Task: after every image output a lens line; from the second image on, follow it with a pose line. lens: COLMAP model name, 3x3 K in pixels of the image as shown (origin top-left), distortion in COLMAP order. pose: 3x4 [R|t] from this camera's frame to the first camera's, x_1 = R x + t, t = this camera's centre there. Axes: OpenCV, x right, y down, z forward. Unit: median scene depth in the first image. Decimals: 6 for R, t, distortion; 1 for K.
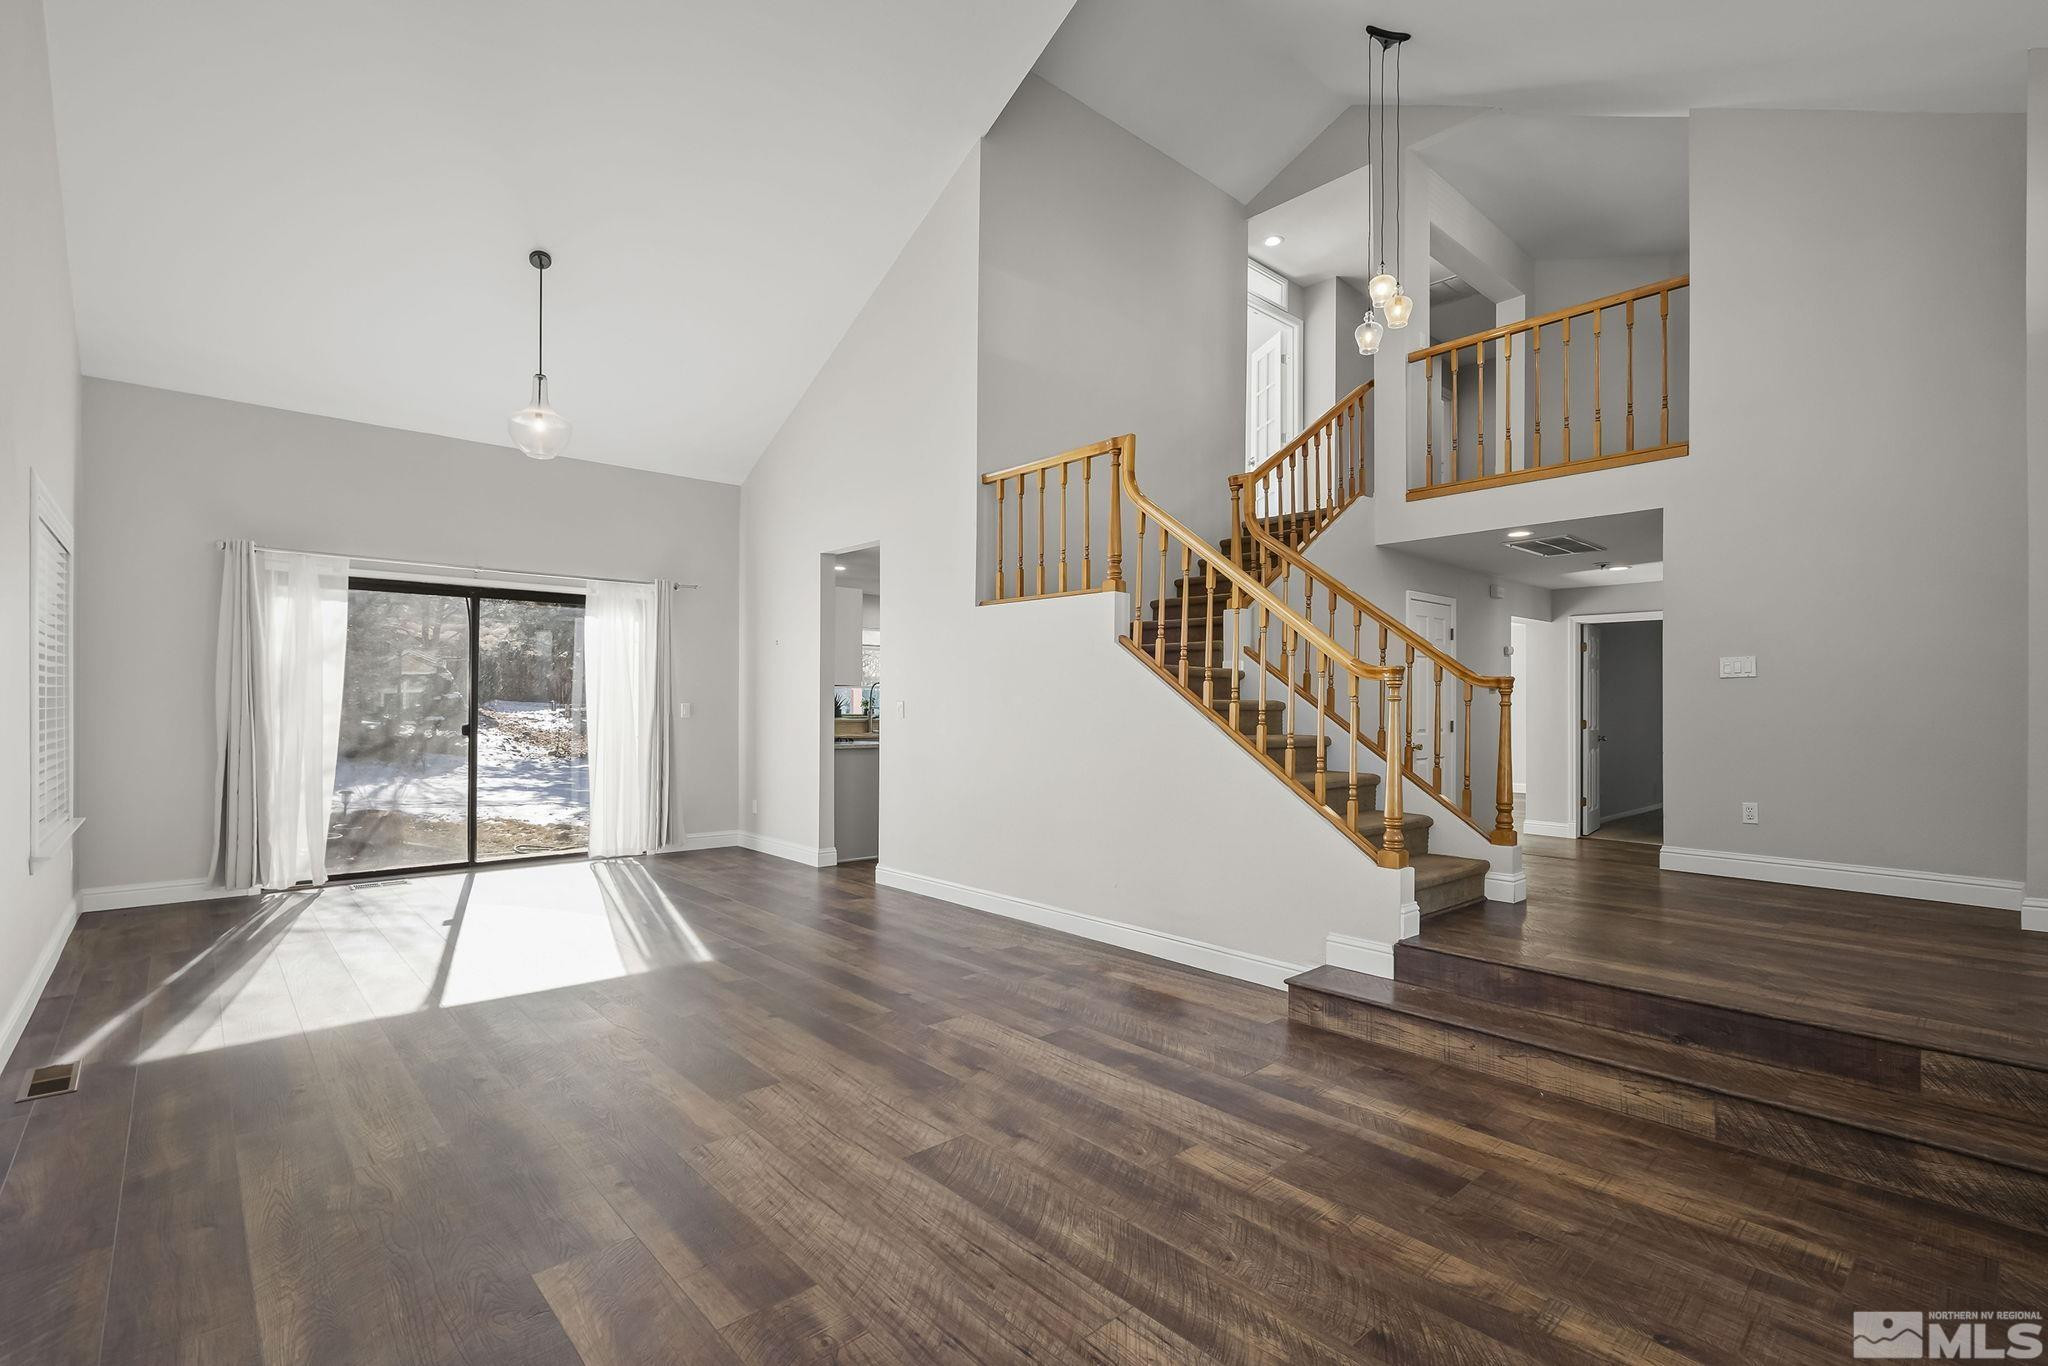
lens RADIAL K [[930.6, 0, 1027.8], [0, 930.6, 690.0], [0, 0, 1]] dist [0.004136, 0.000169]
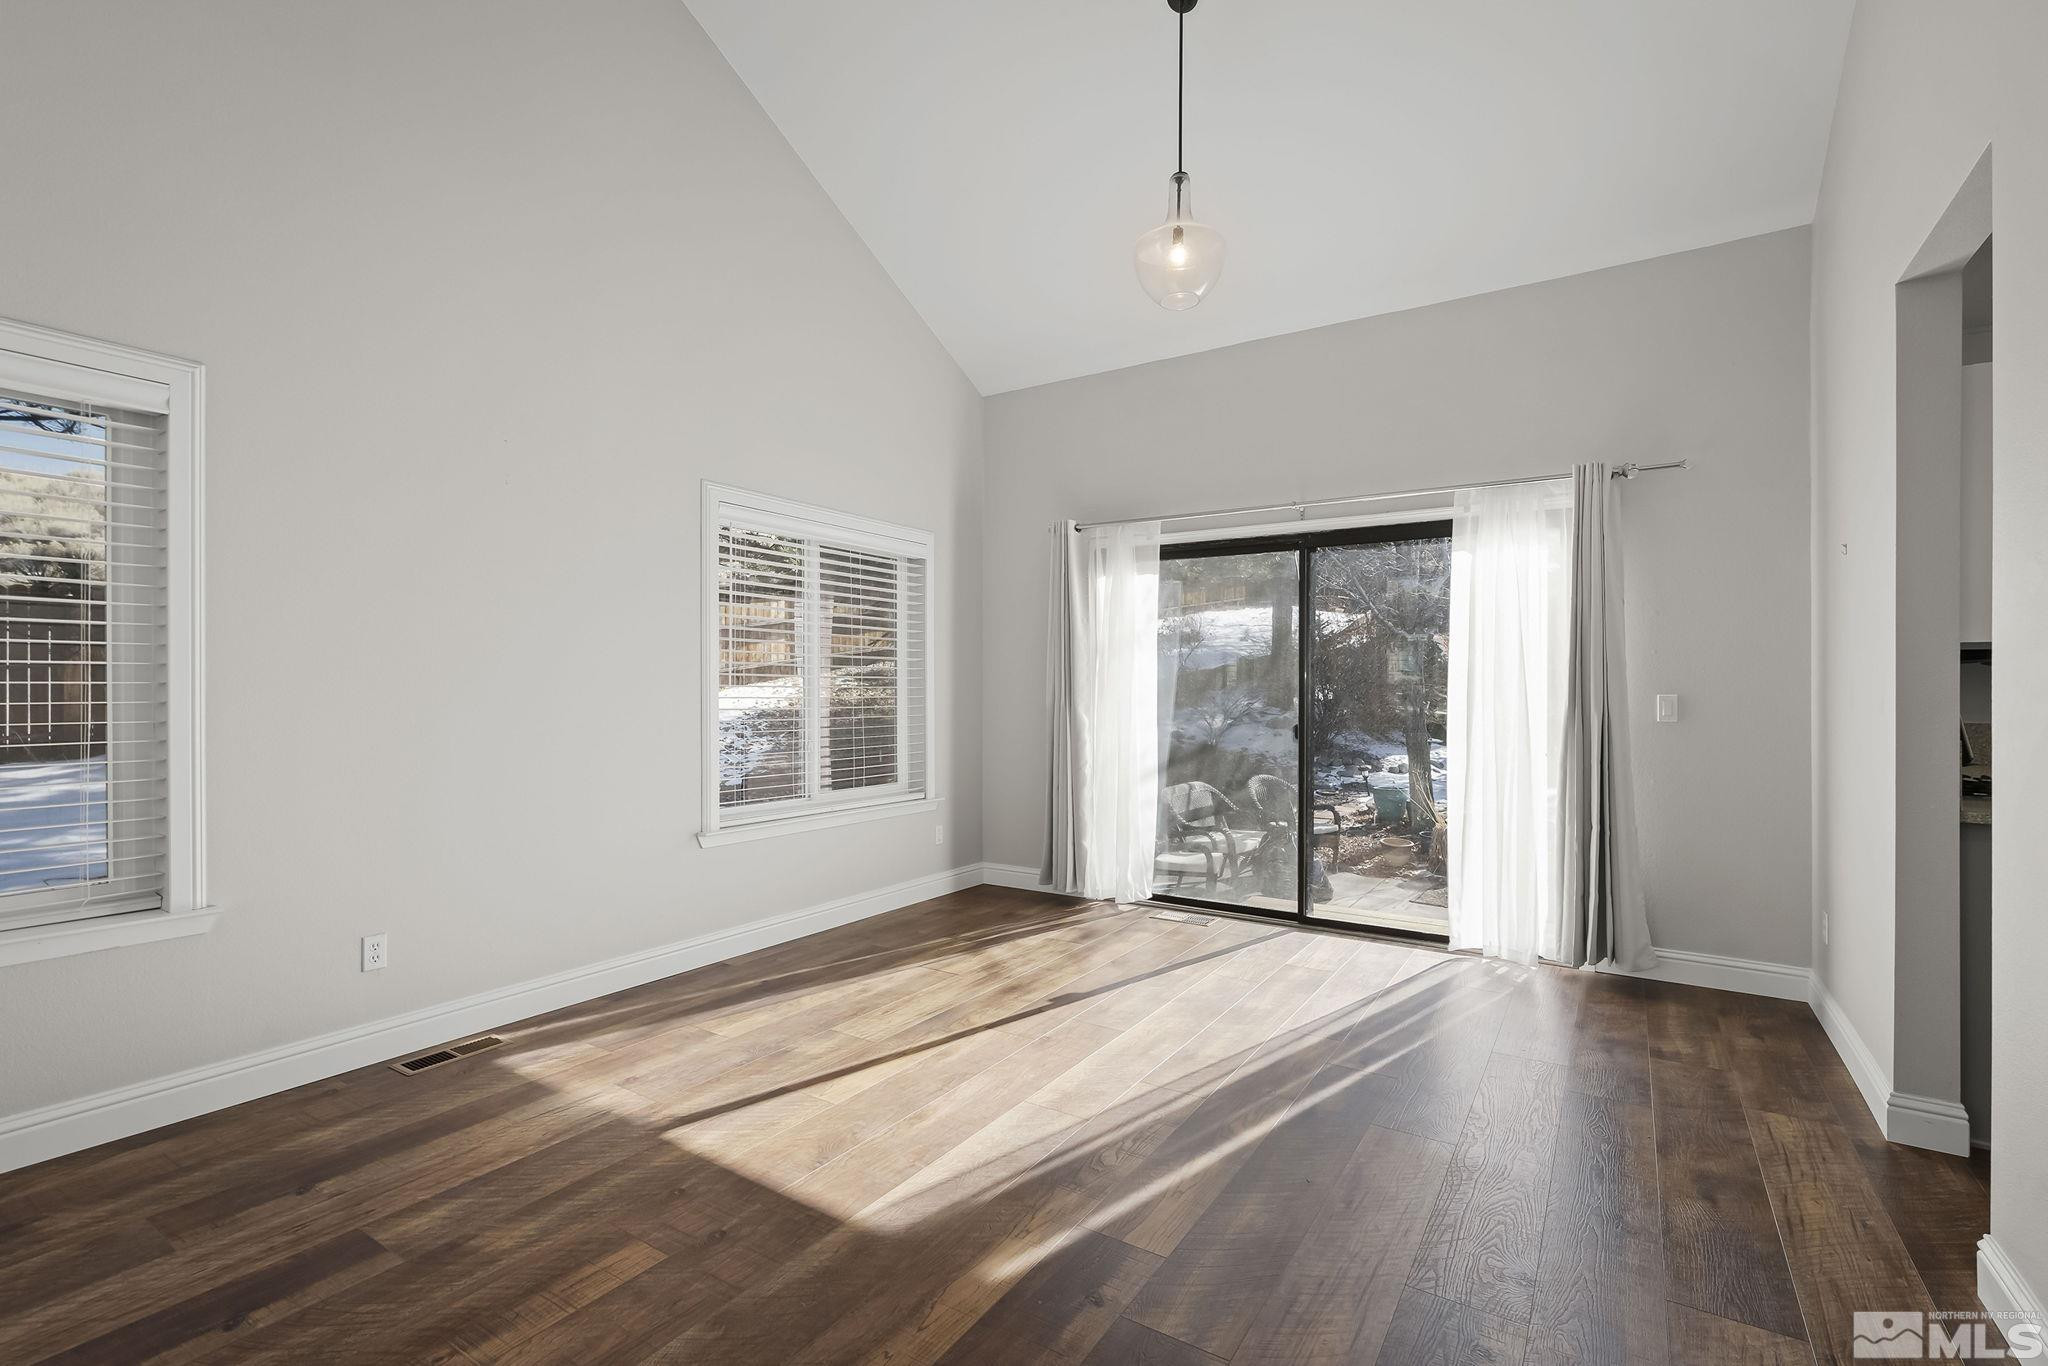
lens RADIAL K [[930.6, 0, 1019.6], [0, 930.6, 691.0], [0, 0, 1]] dist [0.004136, 0.000169]
pose [[0.258053, -0.008931, -0.966090, 0.051395], [0.007168, 0.999947, -0.007329, 0.015789], [0.966104, -0.005034, 0.258103, 0.645190]]
